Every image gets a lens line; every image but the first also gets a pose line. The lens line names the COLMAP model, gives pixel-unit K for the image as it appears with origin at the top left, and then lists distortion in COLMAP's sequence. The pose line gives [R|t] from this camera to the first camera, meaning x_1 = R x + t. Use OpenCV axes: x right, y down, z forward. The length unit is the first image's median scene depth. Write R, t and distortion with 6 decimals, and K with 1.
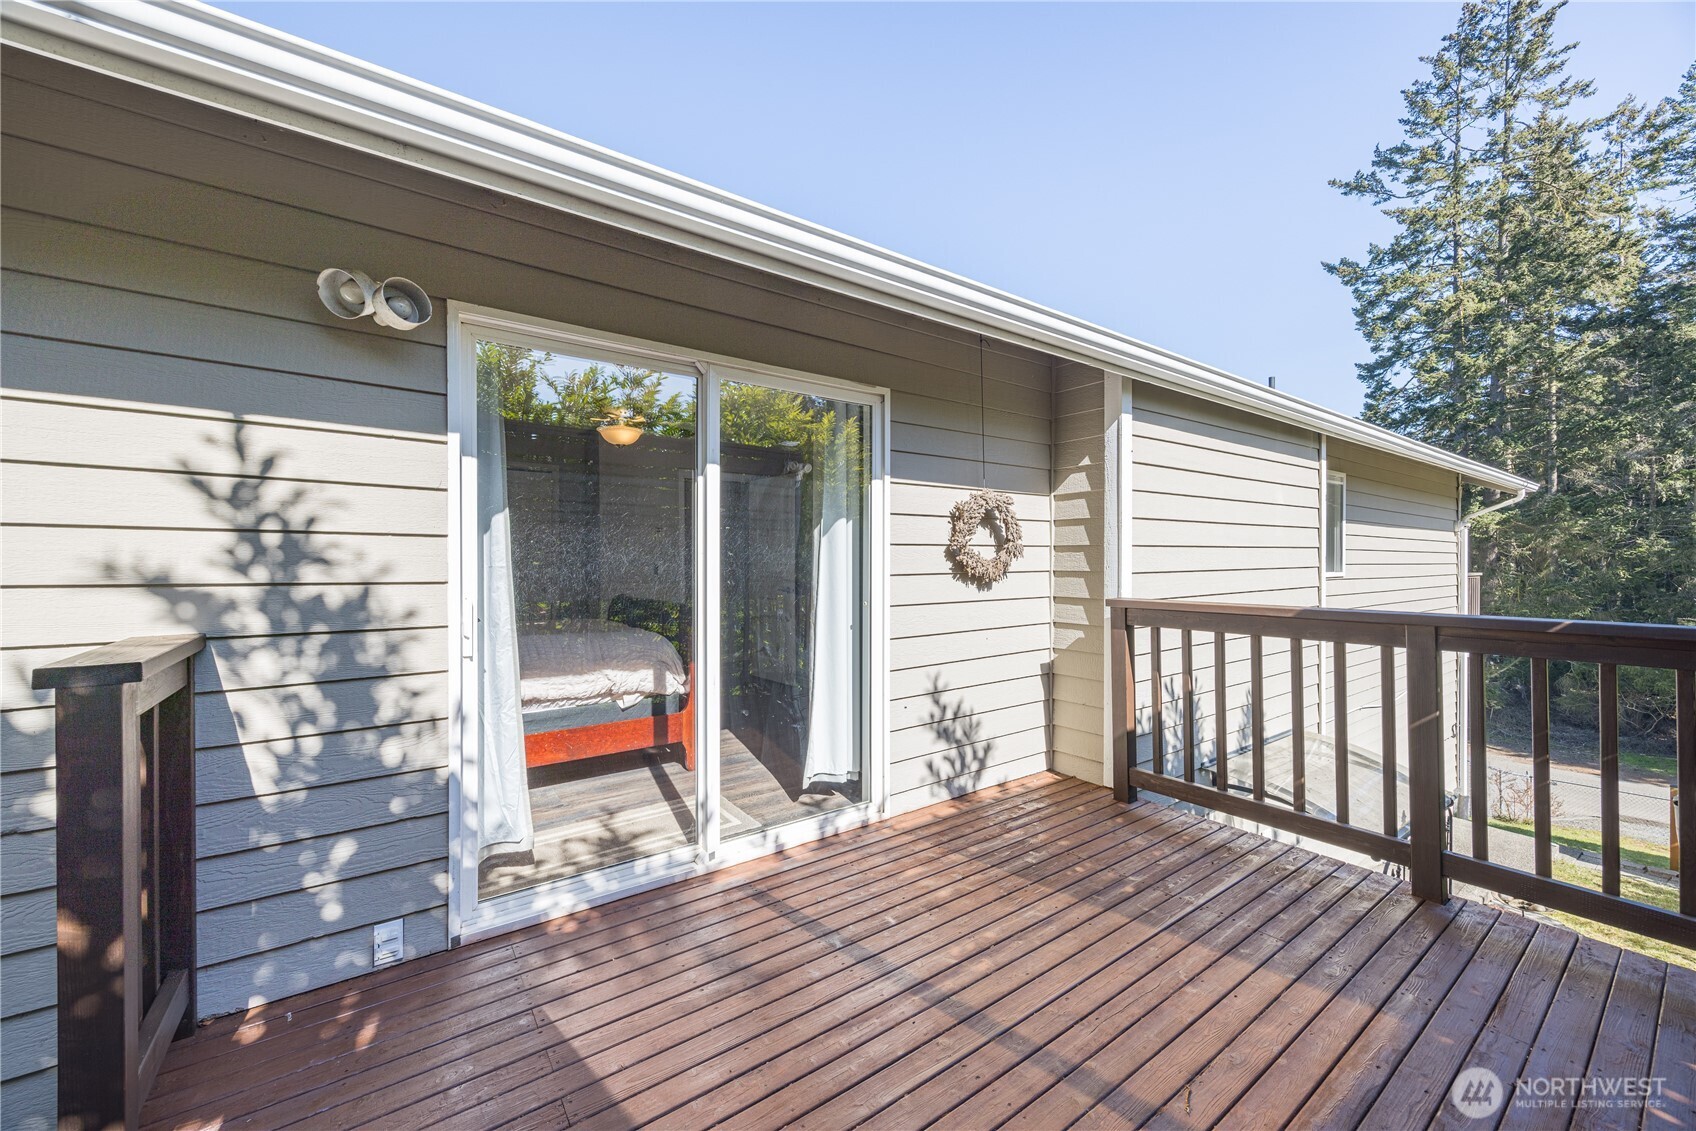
lens RADIAL K [[638.7, 0, 847.8], [0, 638.7, 566.1], [0, 0, 1]] dist [0.000611, 0.000019]
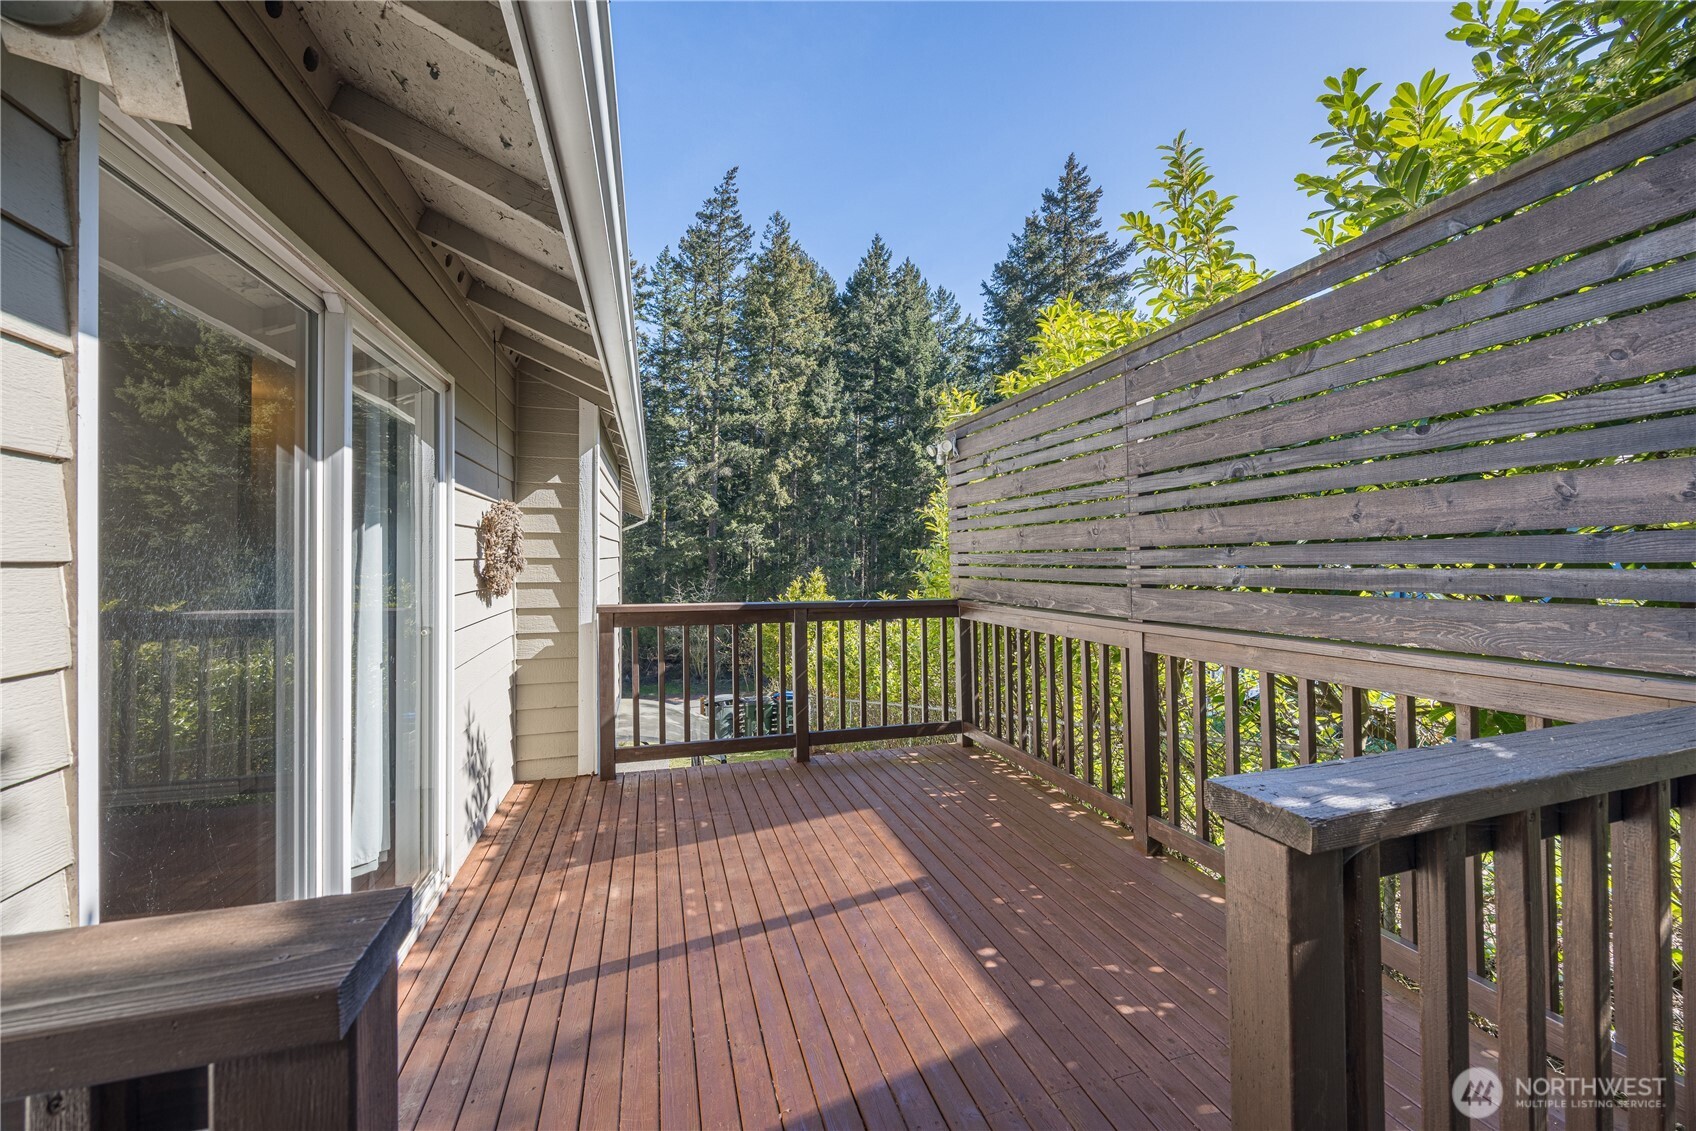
lens RADIAL K [[638.7, 0, 849.4], [0, 638.7, 564.7], [0, 0, 1]] dist [0.000611, 0.000019]
pose [[0.323625, -0.003190, 0.946180, -0.527109], [-0.000645, 0.999993, 0.003592, -0.028808], [-0.946185, -0.001773, 0.323620, 0.207125]]
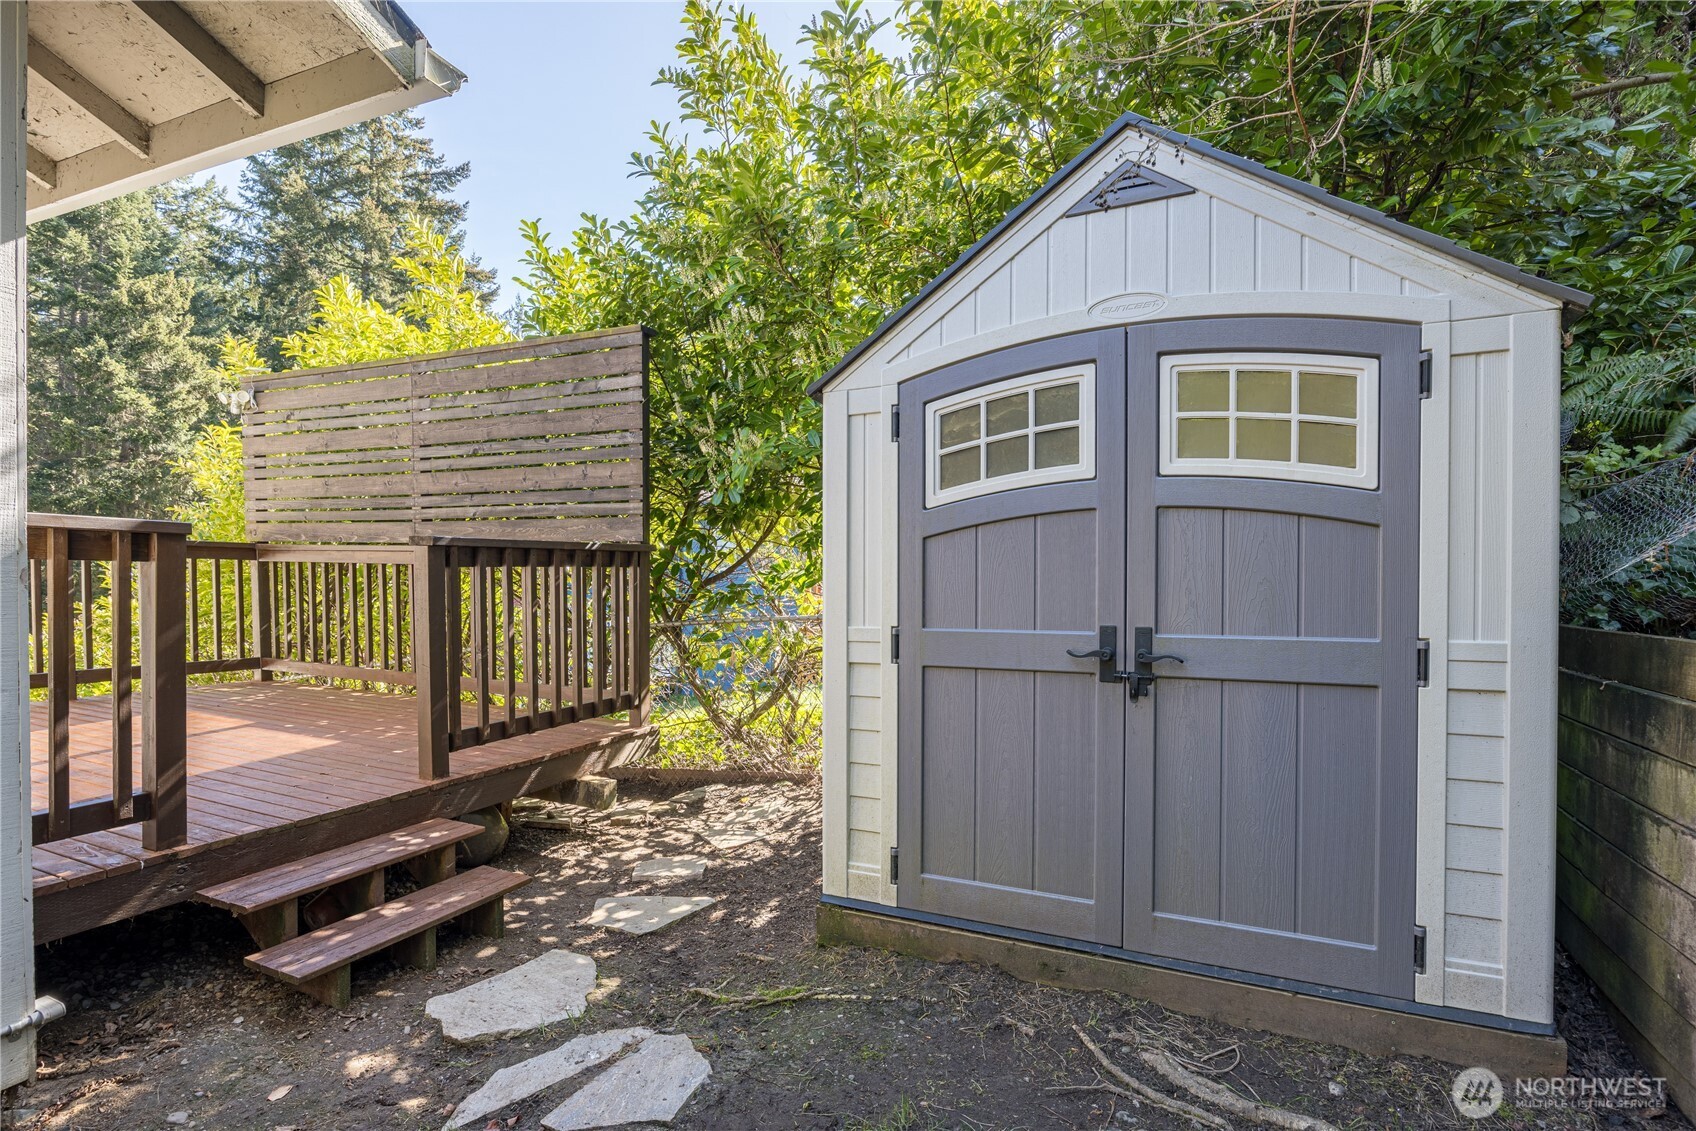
lens RADIAL K [[821.2, 0, 863.7], [0, 821.2, 597.2], [0, 0, 1]] dist [-0.003927, -0.001729]
pose [[-0.510757, -0.031678, 0.859142, -1.227181], [-0.019550, 0.999490, 0.025231, 0.065898], [-0.859503, -0.003910, -0.511116, 0.195252]]
